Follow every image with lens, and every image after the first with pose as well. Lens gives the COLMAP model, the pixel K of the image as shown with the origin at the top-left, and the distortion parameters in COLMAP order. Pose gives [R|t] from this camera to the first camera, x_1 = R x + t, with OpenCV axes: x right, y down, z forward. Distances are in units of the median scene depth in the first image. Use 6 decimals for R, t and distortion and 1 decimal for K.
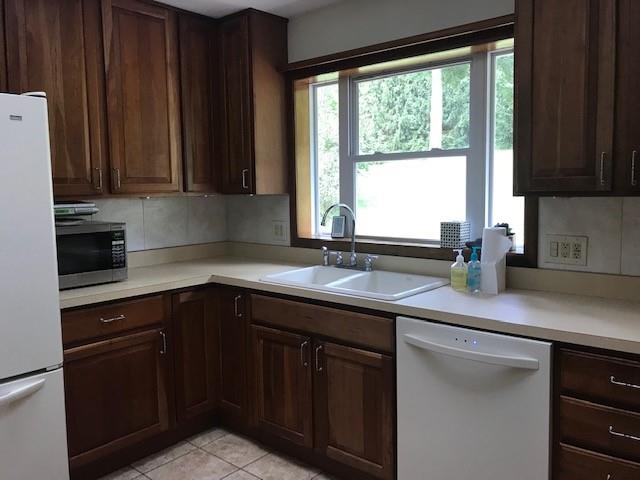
lens RADIAL K [[508.3, 0, 320.0], [0, 508.3, 240.0], [0, 0, 1]] dist [-0.043373, -0.006403]
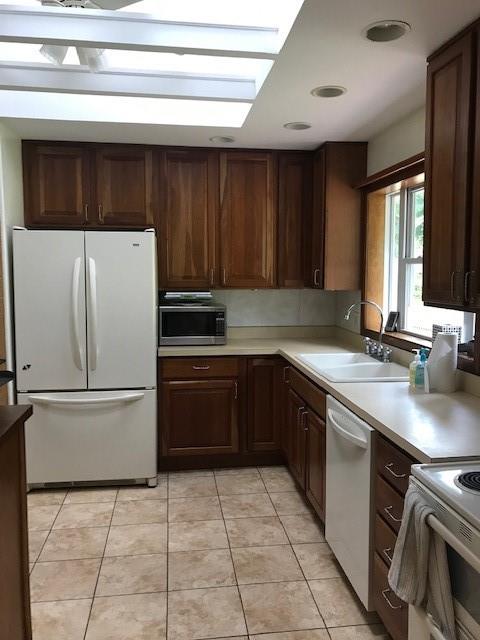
lens RADIAL K [[508.3, 0, 240.0], [0, 508.3, 320.0], [0, 0, 1]] dist [-0.043373, -0.006403]
pose [[0.737325, 0.081408, -0.670615, 0.630509], [-0.079046, 0.996290, 0.034034, -0.047084], [0.670898, 0.027915, 0.741024, -0.070774]]
